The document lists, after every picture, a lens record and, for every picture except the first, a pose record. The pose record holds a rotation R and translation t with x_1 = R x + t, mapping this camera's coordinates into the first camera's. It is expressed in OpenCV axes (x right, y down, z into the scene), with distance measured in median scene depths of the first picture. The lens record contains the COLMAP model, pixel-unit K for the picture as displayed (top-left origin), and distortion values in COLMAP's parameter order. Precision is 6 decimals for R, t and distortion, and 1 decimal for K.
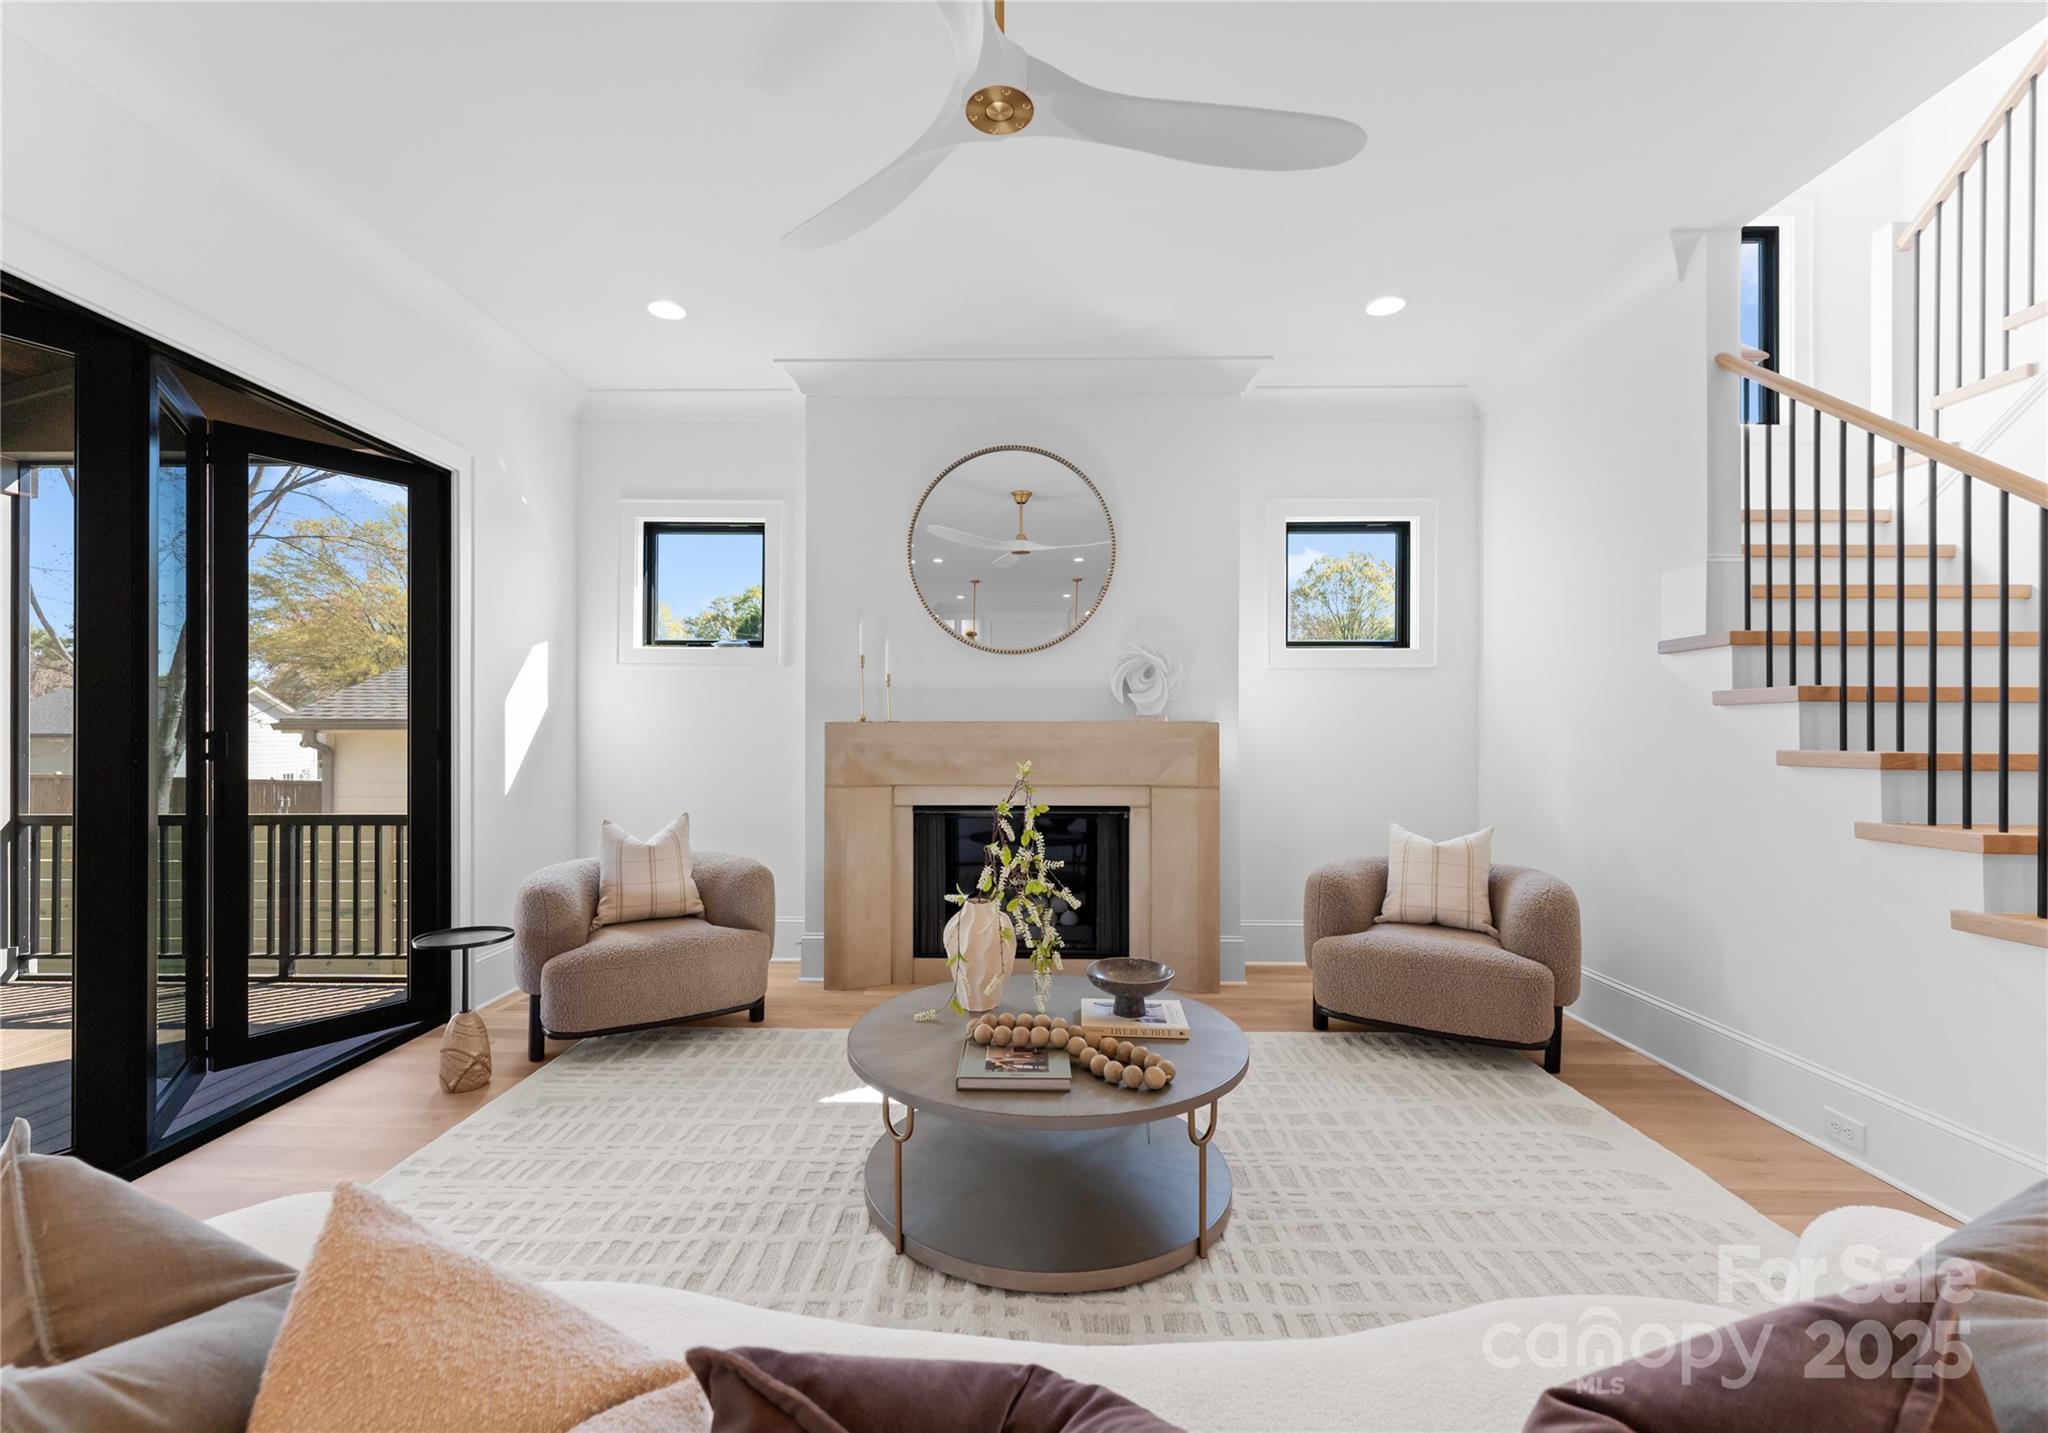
lens RADIAL K [[866.9, 0, 1005.5], [0, 866.9, 733.7], [0, 0, 1]] dist [0.001388, 0.000262]
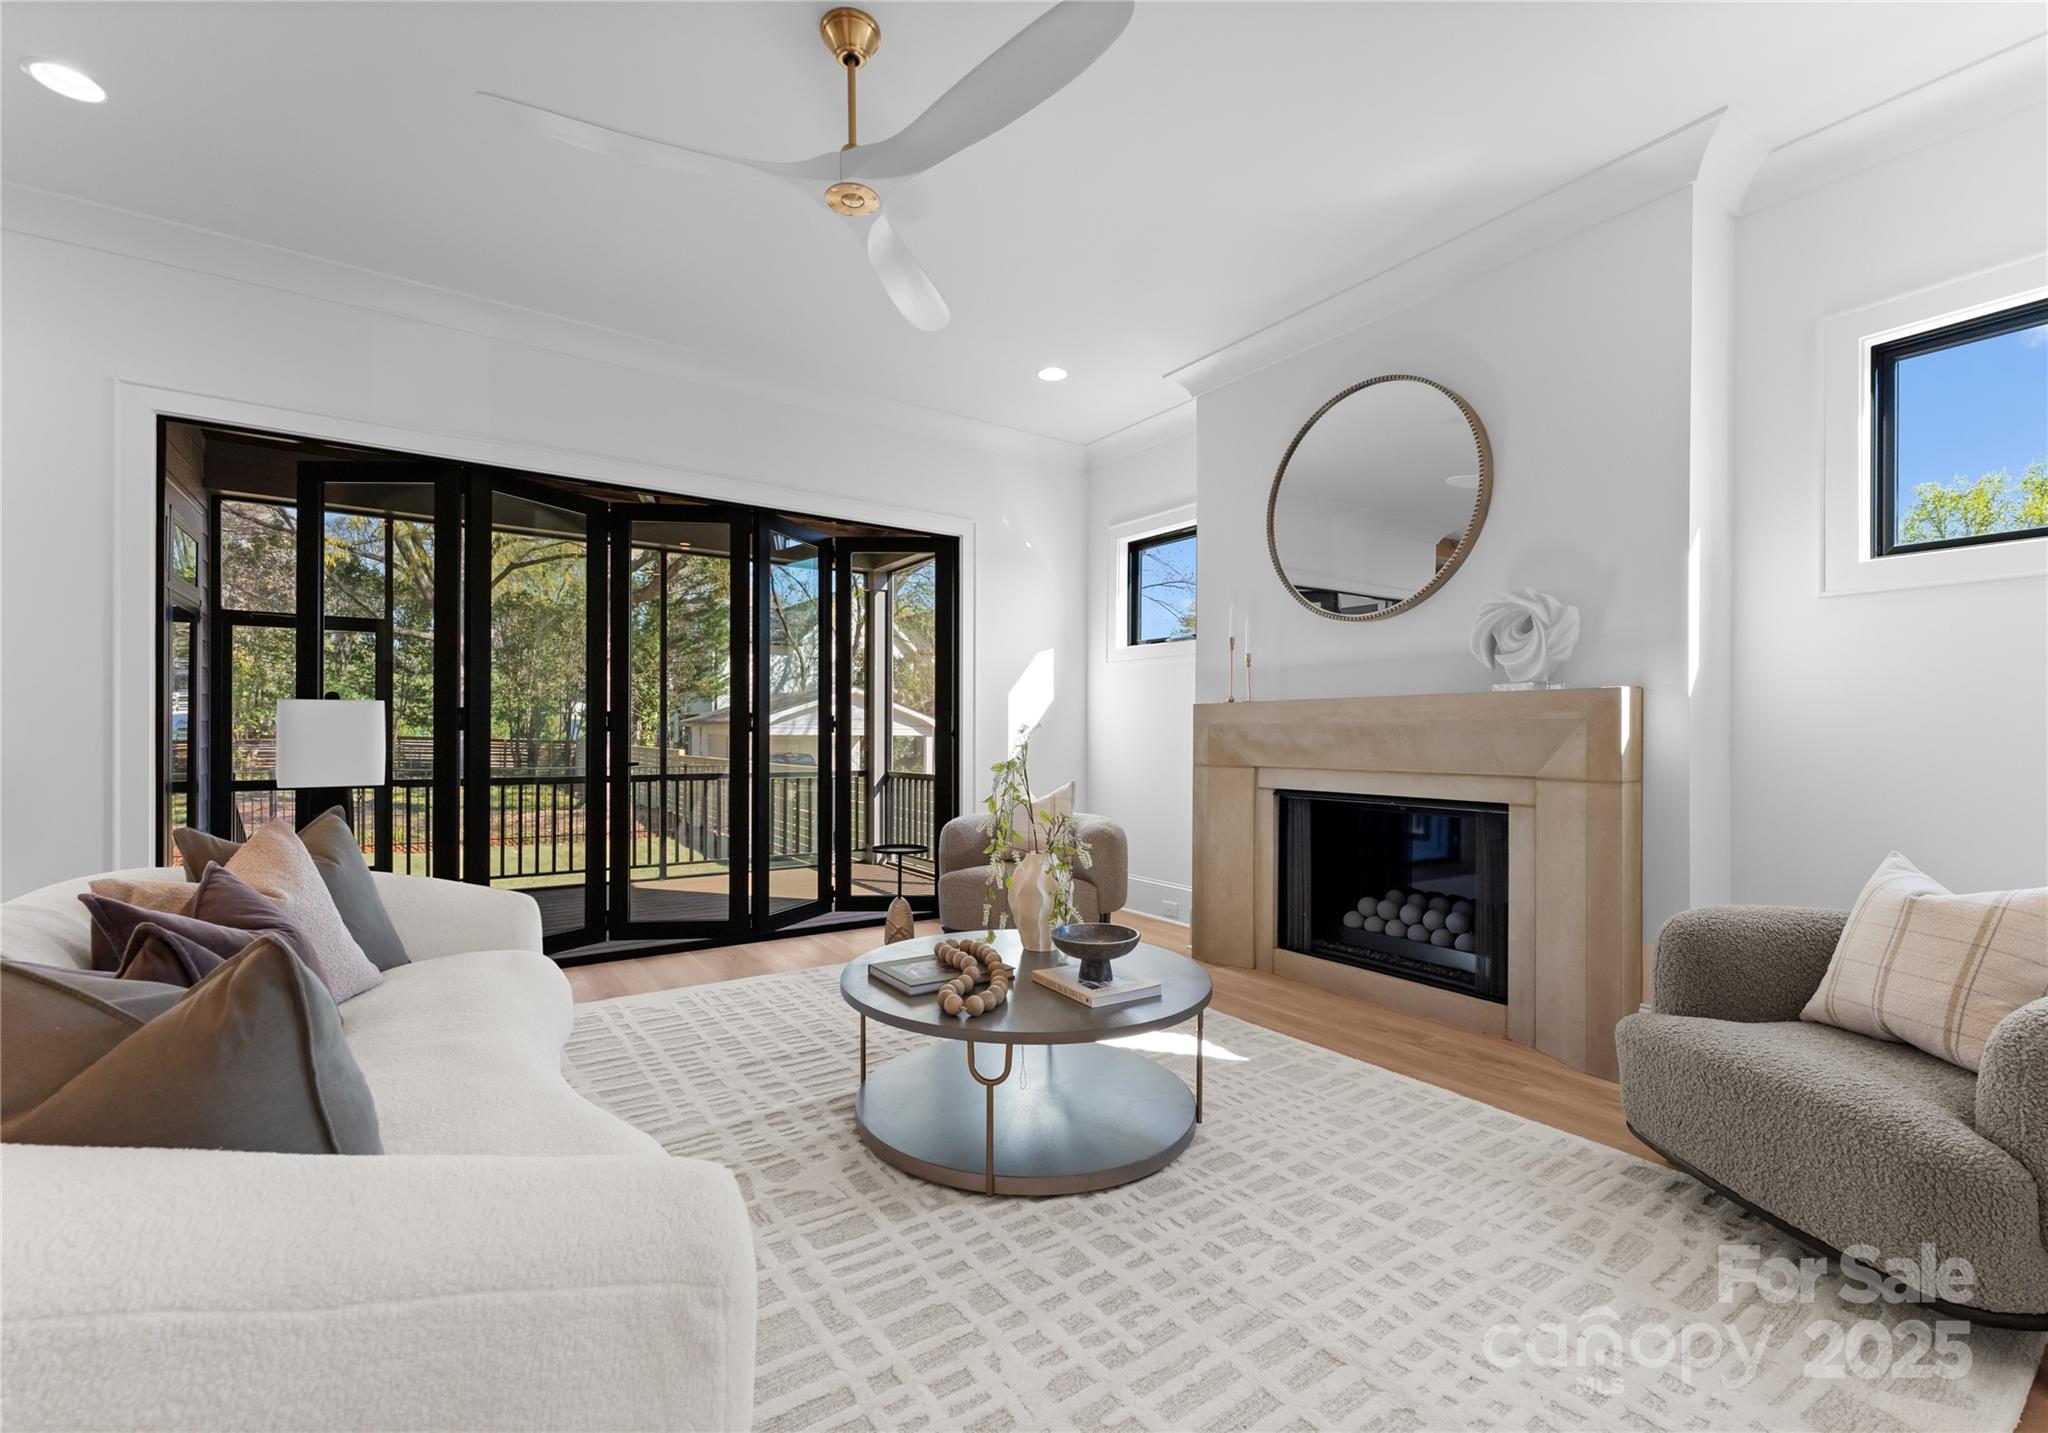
lens RADIAL K [[866.9, 0, 1005.2], [0, 866.9, 734.7], [0, 0, 1]] dist [0.001388, 0.000262]
pose [[0.578528, 0.000518, -0.815662, 0.519460], [-0.011259, 0.999910, -0.007351, 0.034260], [0.815585, 0.013436, 0.578482, 0.204151]]
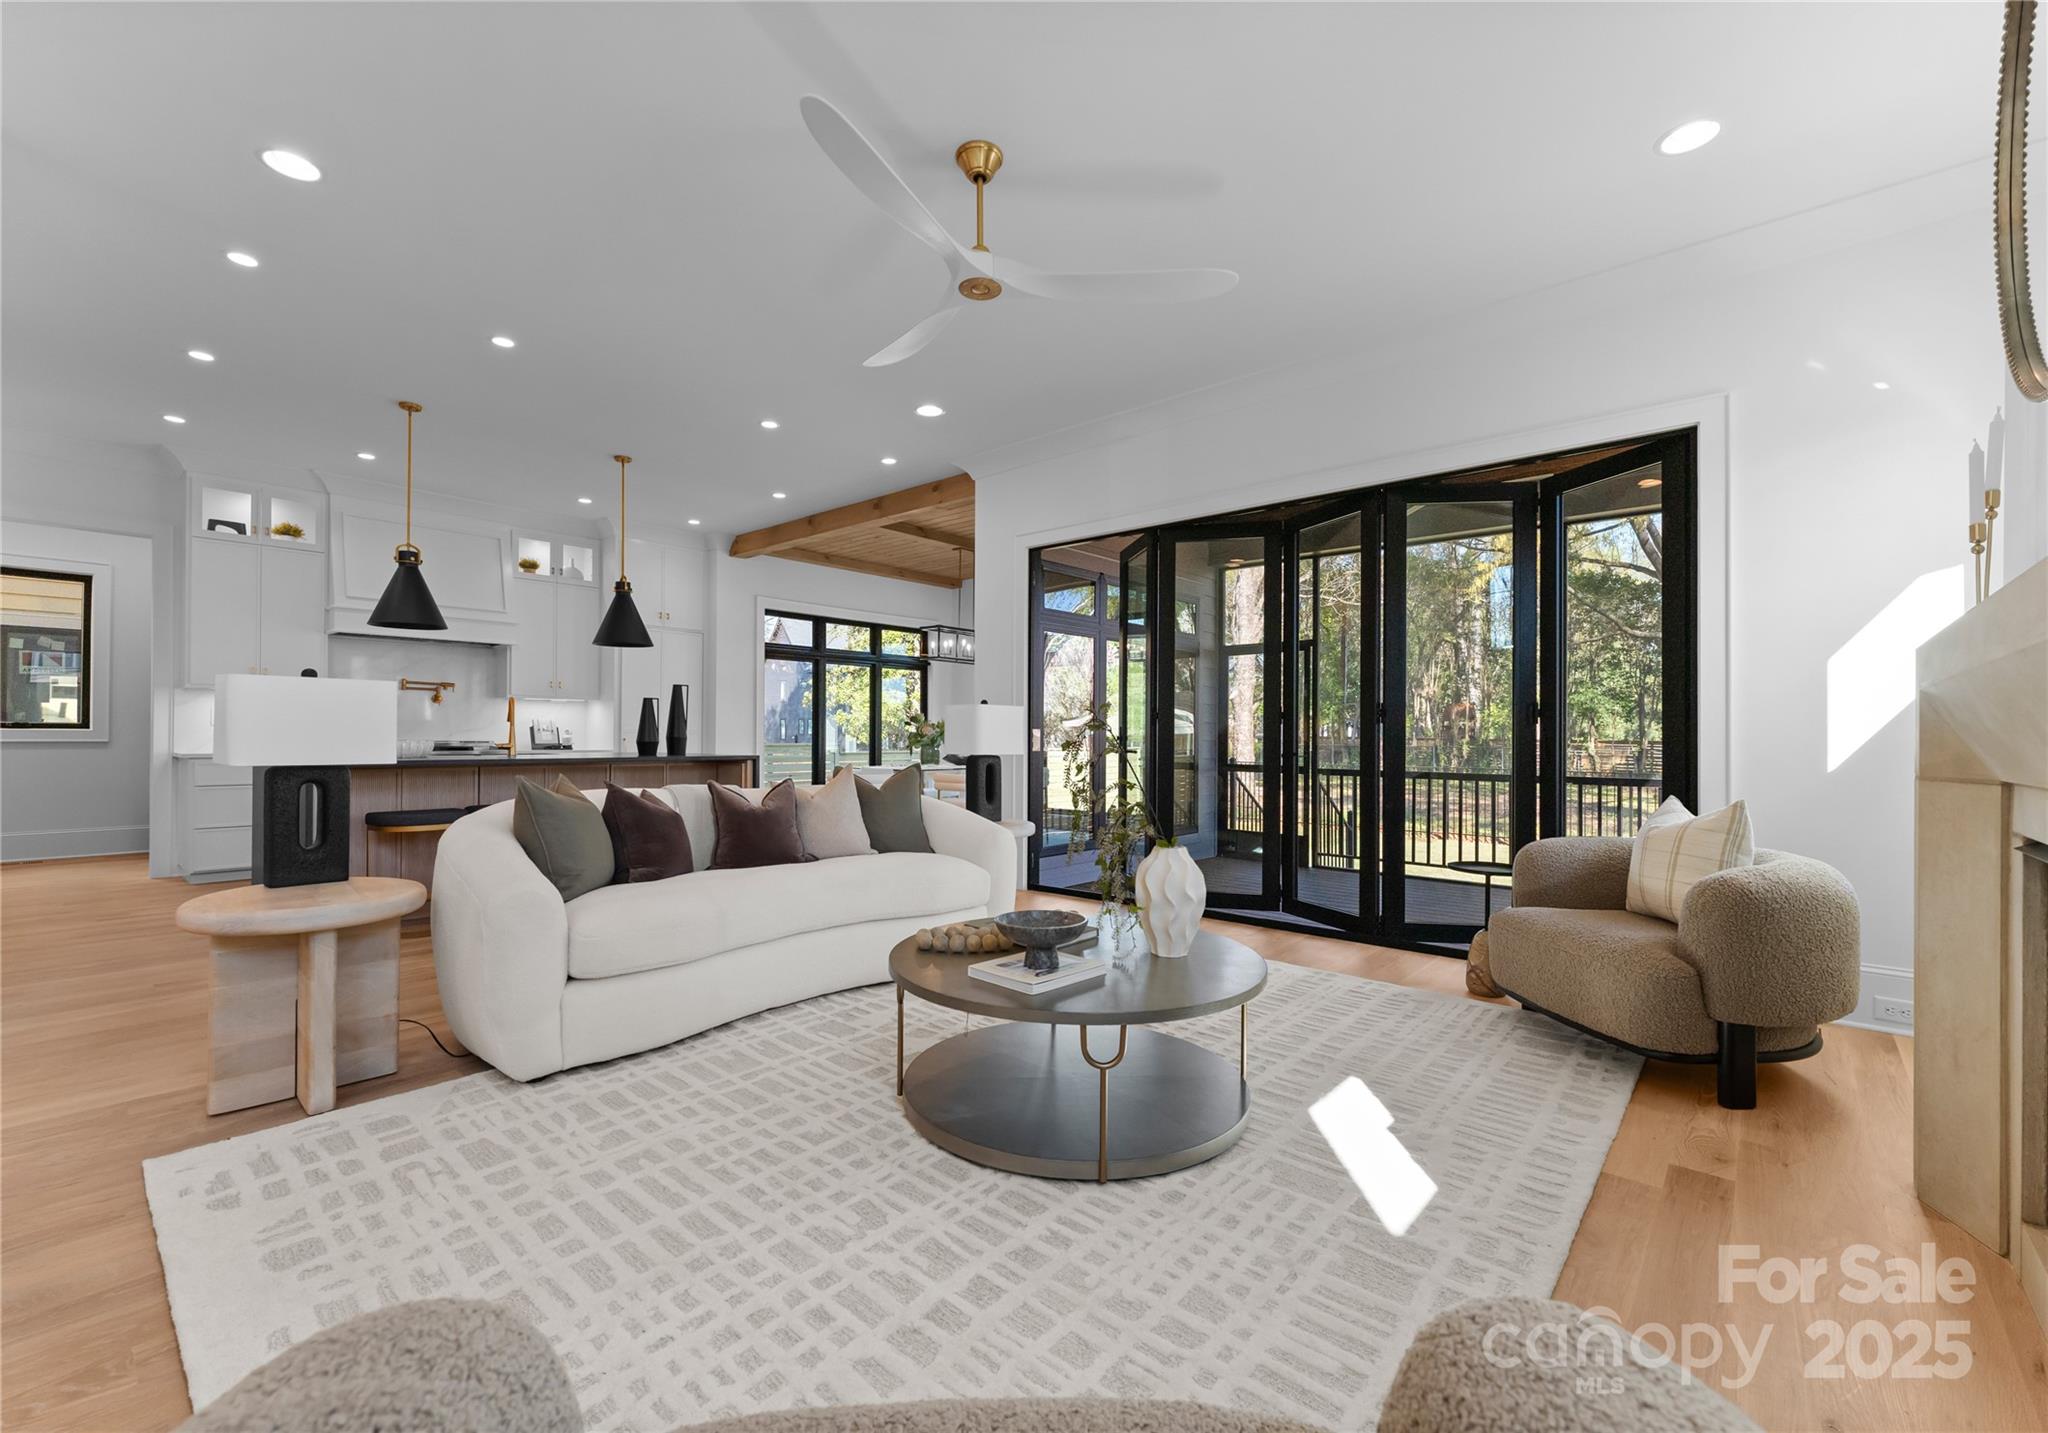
lens RADIAL K [[866.9, 0, 1005.3], [0, 866.9, 727.1], [0, 0, 1]] dist [0.001388, 0.000262]
pose [[-0.650499, -0.009985, -0.759442, 0.518880], [-0.015255, 0.999884, -0.000080, 0.039752], [0.759354, 0.011534, -0.650575, 0.927139]]
